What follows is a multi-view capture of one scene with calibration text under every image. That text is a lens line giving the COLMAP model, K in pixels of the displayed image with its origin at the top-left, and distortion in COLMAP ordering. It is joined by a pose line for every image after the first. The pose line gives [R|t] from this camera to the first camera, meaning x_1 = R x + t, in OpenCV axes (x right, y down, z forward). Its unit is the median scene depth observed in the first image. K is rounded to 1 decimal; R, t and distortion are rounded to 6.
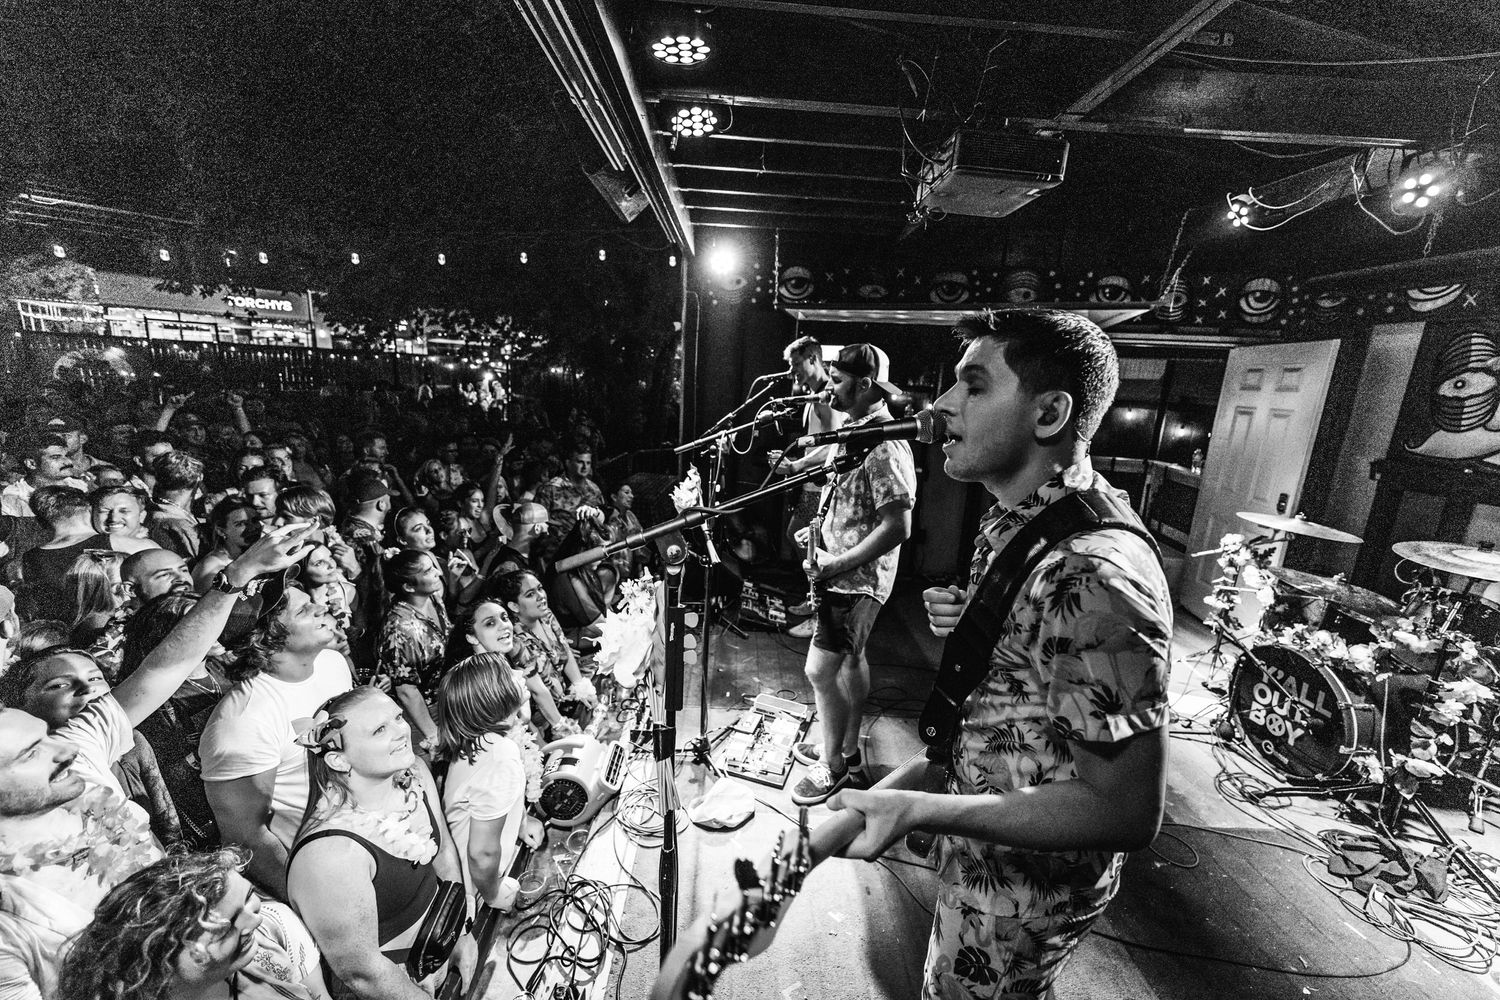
lens RADIAL K [[625.6, 0, 750.0], [0, 625.6, 500.0], [0, 0, 1]] dist [0.000854, 0.000107]
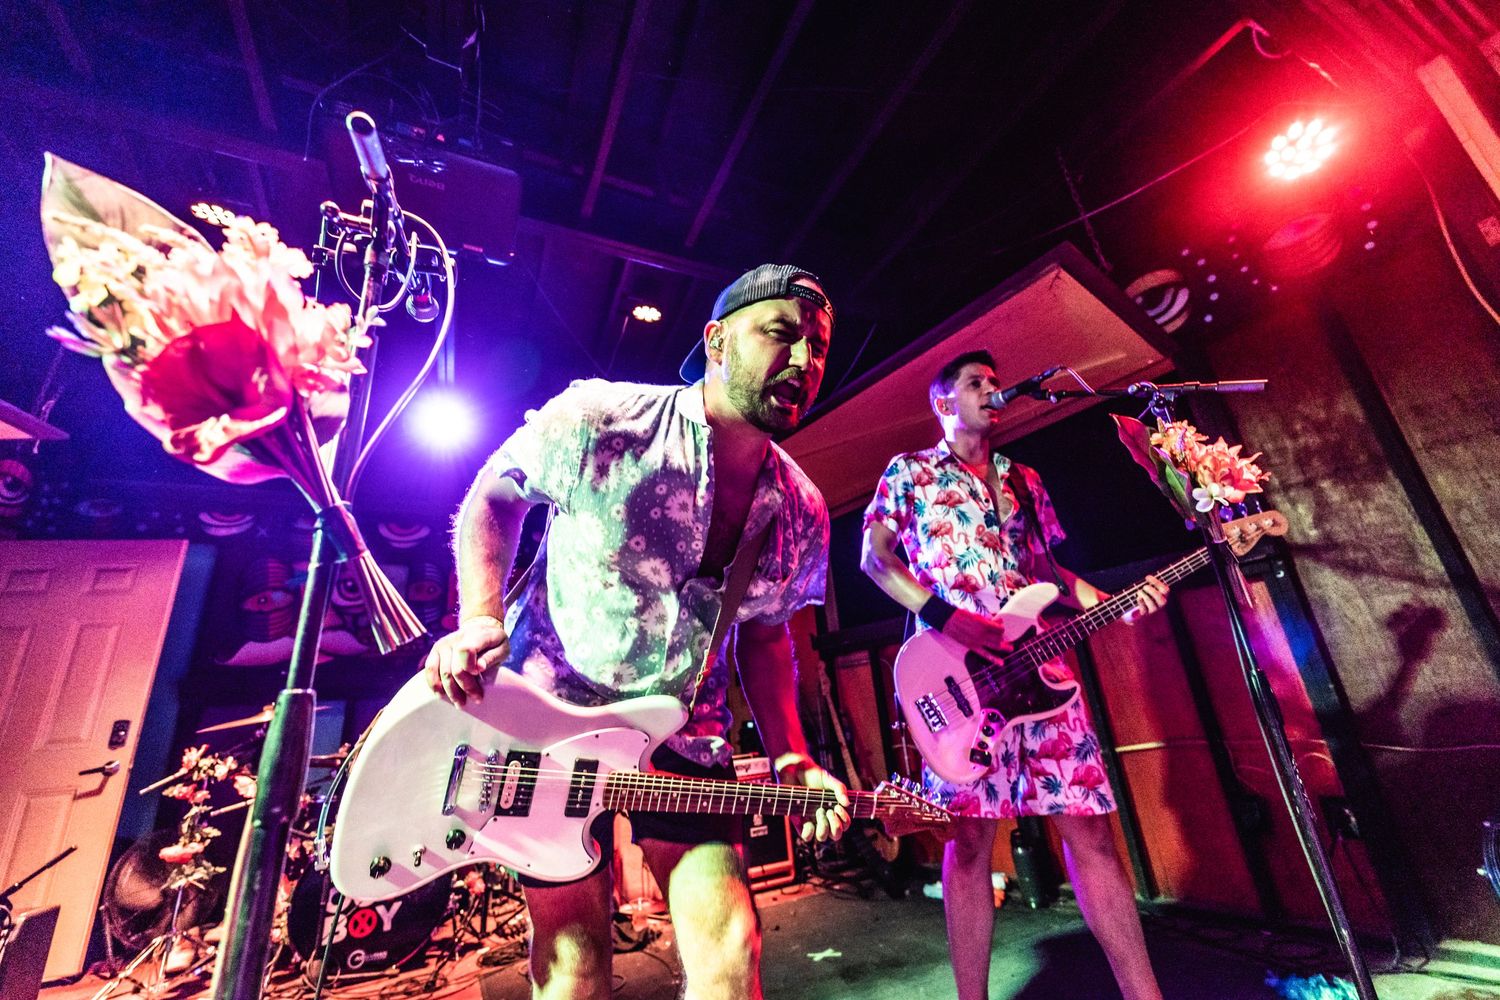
lens RADIAL K [[595.6, 0, 750.0], [0, 595.6, 500.0], [0, 0, 1]] dist [-0.000646, -0.000574]
pose [[-0.411054, 0.293865, 0.862947, -0.234264], [0.242161, 0.947807, -0.207412, 0.084467], [-0.878859, 0.123714, -0.460762, 0.696299]]
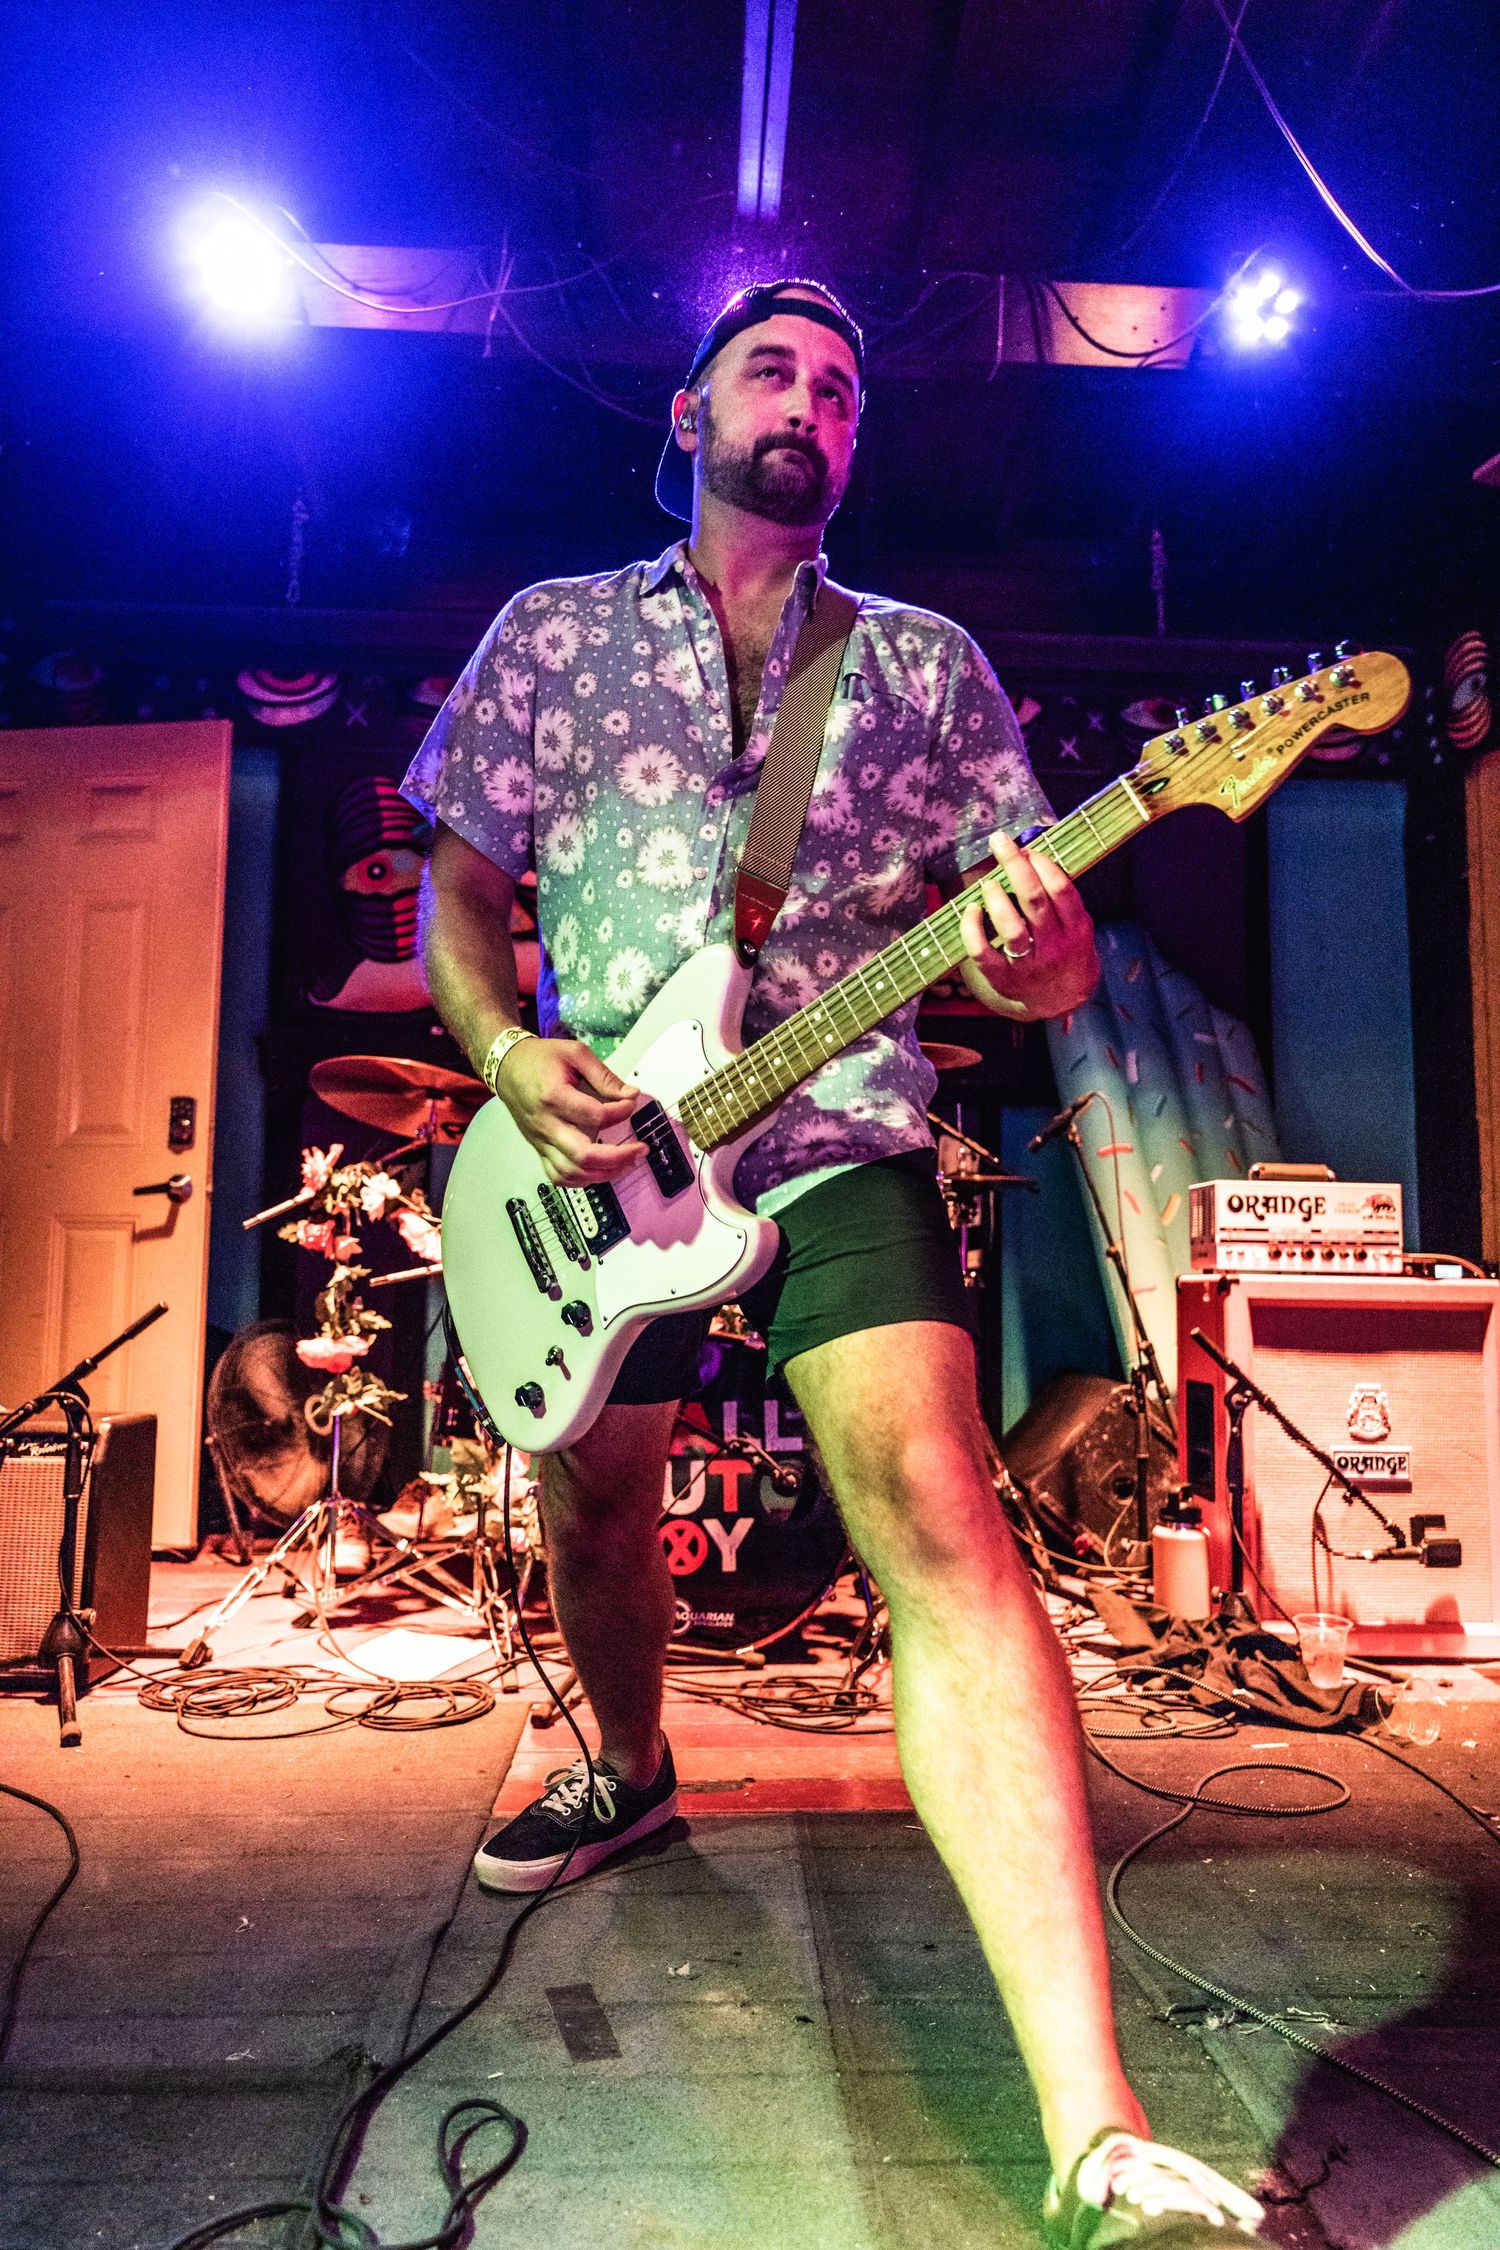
lens RADIAL K [[1484.1, 0, 750.0], [0, 1484.1, 1125.0], [0, 0, 1]] dist [-0.004274, -0.002640]
pose [[-0.027017, 0.038850, 0.998880, -0.076669], [0.191331, 0.980971, -0.032978, 0.117579], [-0.981154, 0.190226, -0.033936, 0.784445]]
